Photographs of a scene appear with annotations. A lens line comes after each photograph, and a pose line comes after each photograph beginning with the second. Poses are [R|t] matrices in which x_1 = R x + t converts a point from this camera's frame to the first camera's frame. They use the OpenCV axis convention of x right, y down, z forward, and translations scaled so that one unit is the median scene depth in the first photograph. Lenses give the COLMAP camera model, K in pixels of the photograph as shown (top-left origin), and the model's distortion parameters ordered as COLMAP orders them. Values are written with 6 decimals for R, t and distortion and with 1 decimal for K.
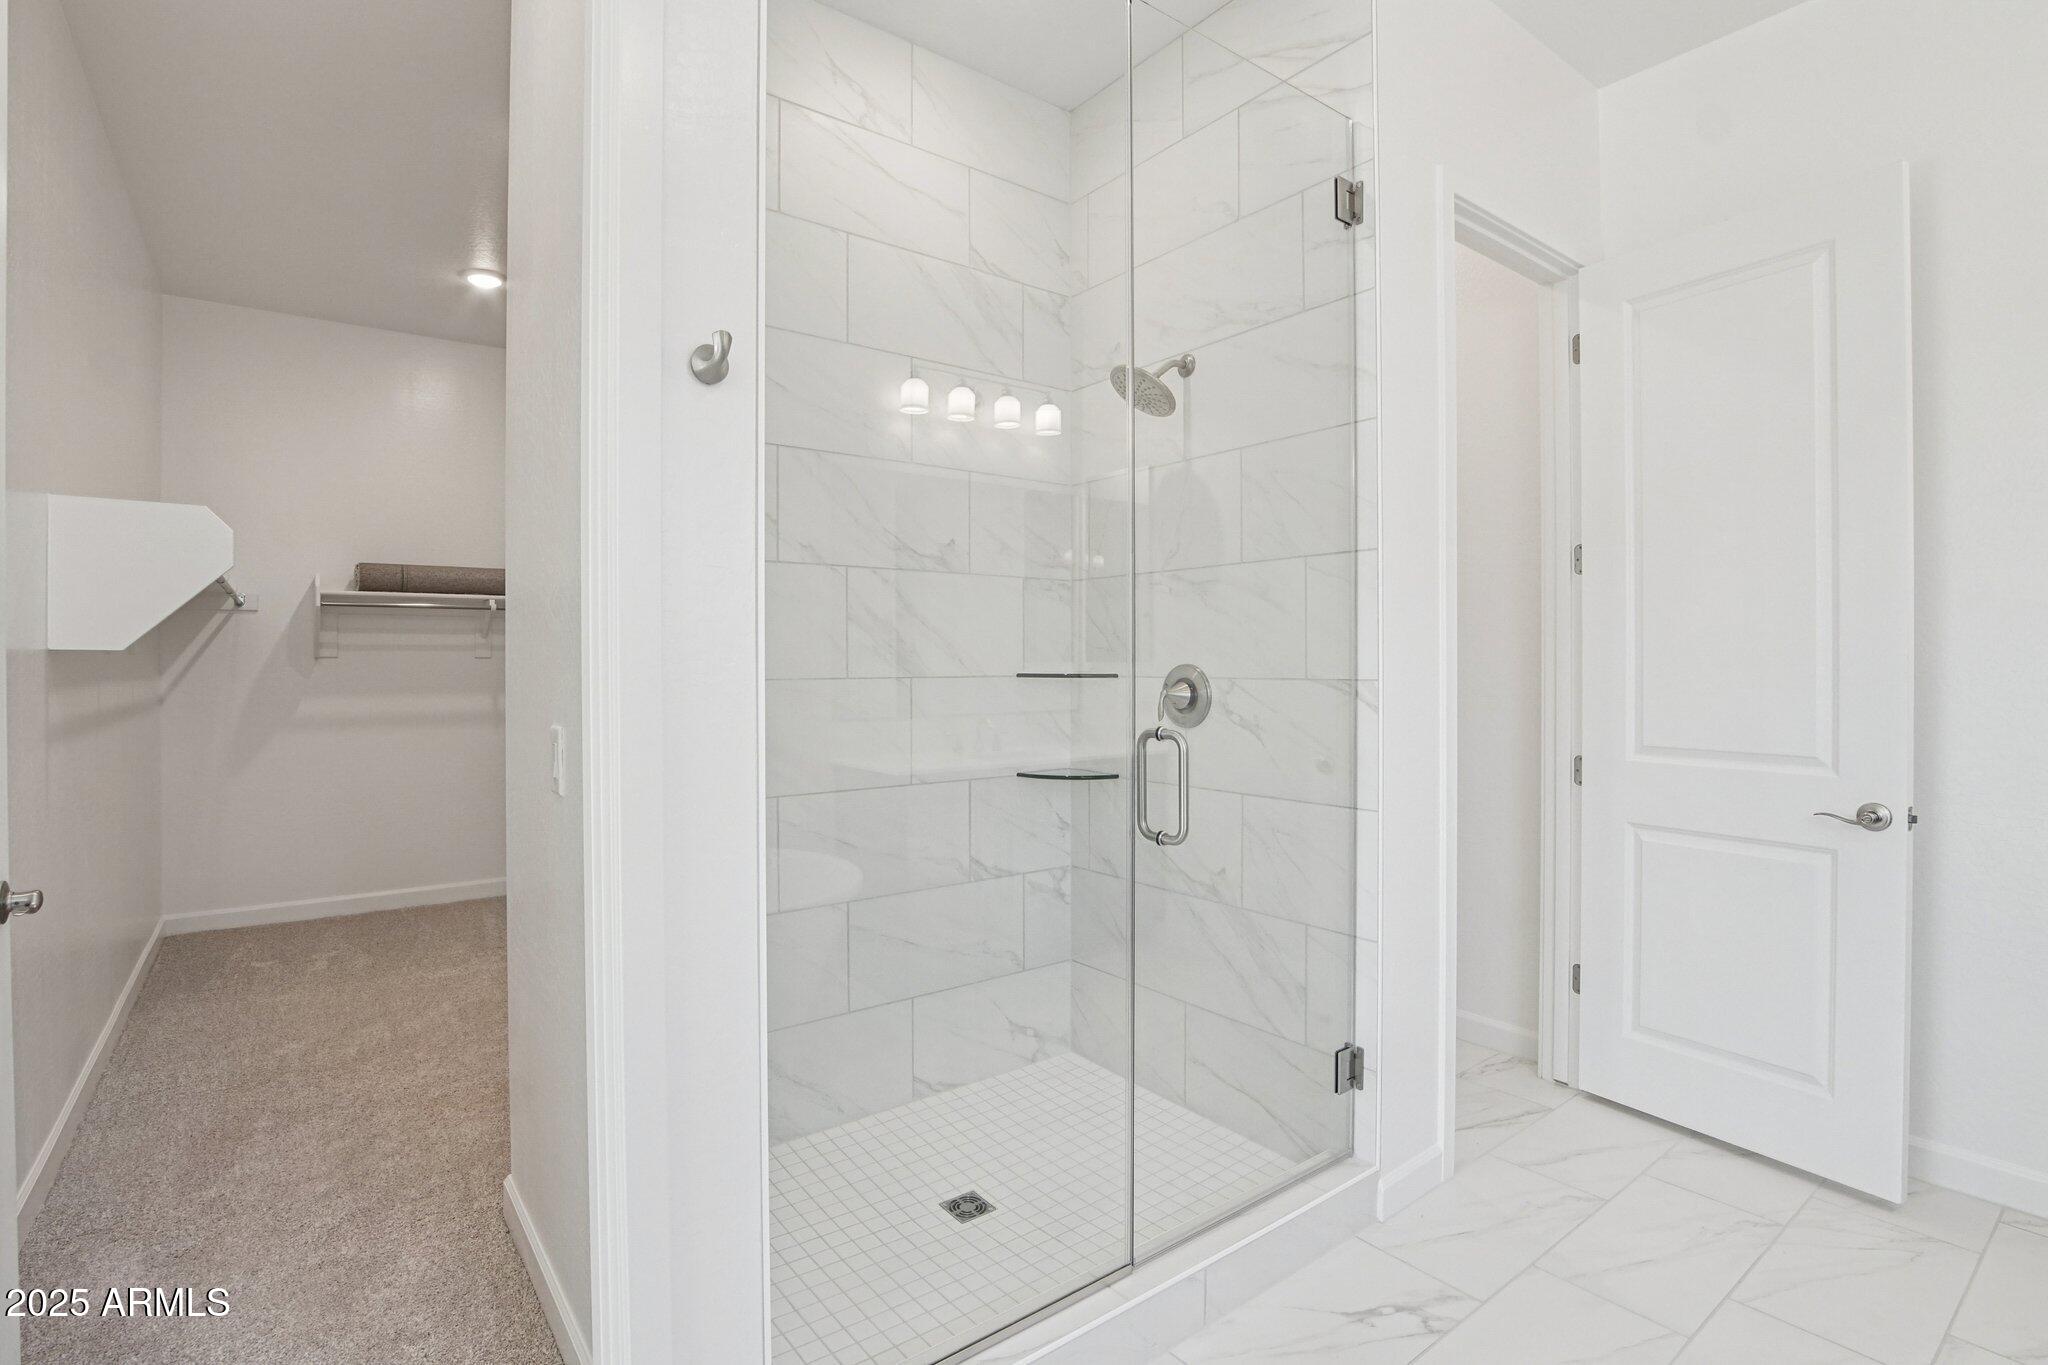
lens RADIAL K [[969.9, 0, 1024.3], [0, 969.9, 654.9], [0, 0, 1]] dist [-0.034502, 0.000746]
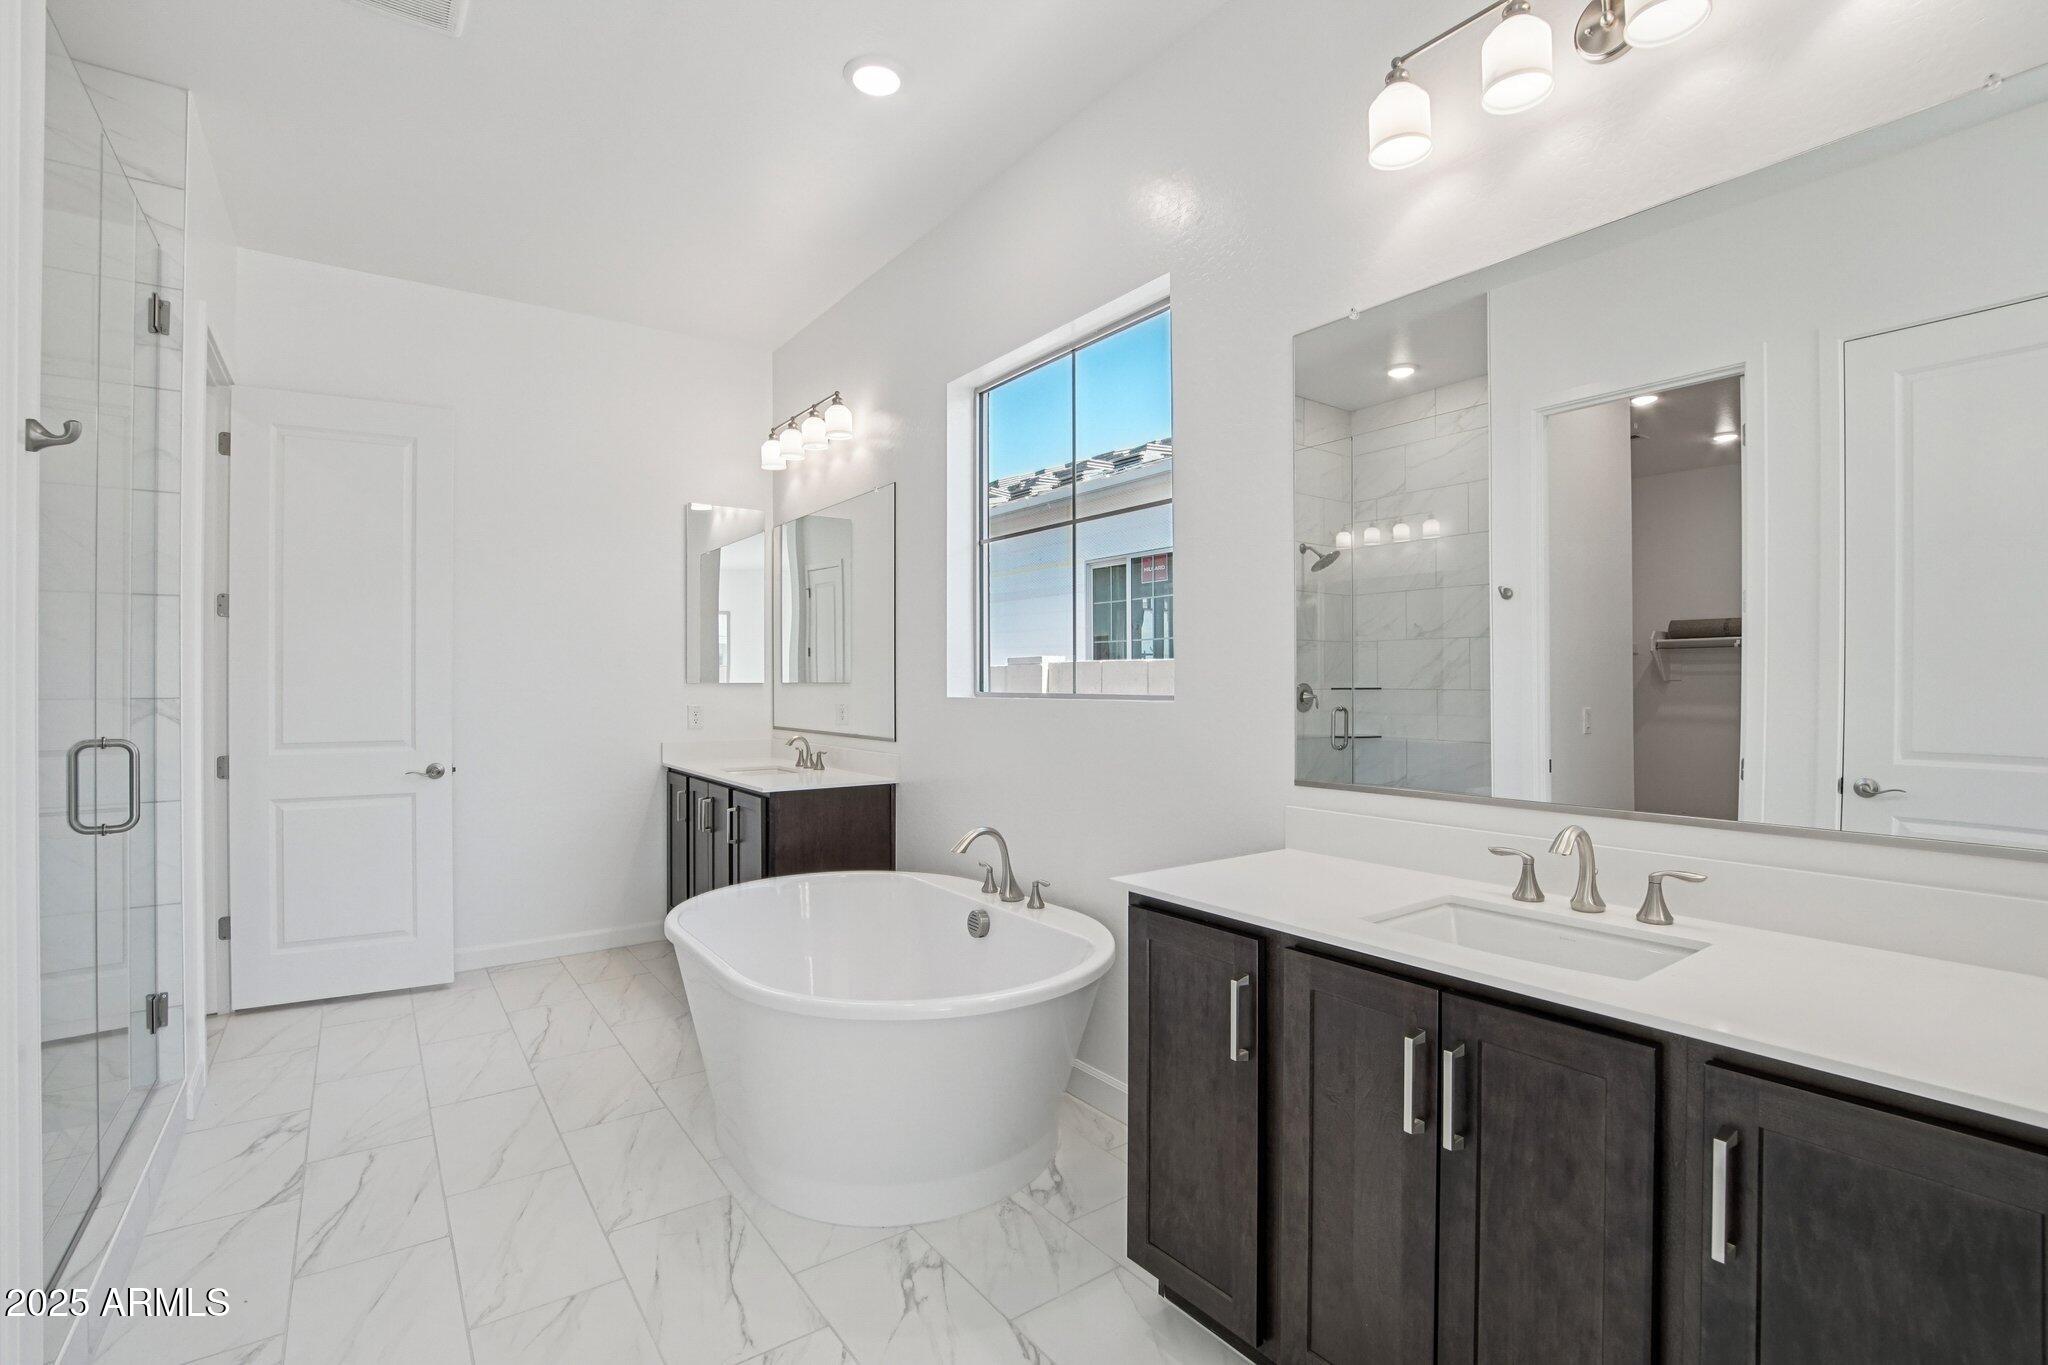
lens RADIAL K [[928.0, 0, 994.6], [0, 928.0, 680.9], [0, 0, 1]] dist [-0.042474, 0.008847]
pose [[0.042661, -0.002217, 0.999087, -0.770718], [0.004880, 0.999986, 0.002011, 0.006079], [-0.999078, 0.004790, 0.042671, -0.130444]]
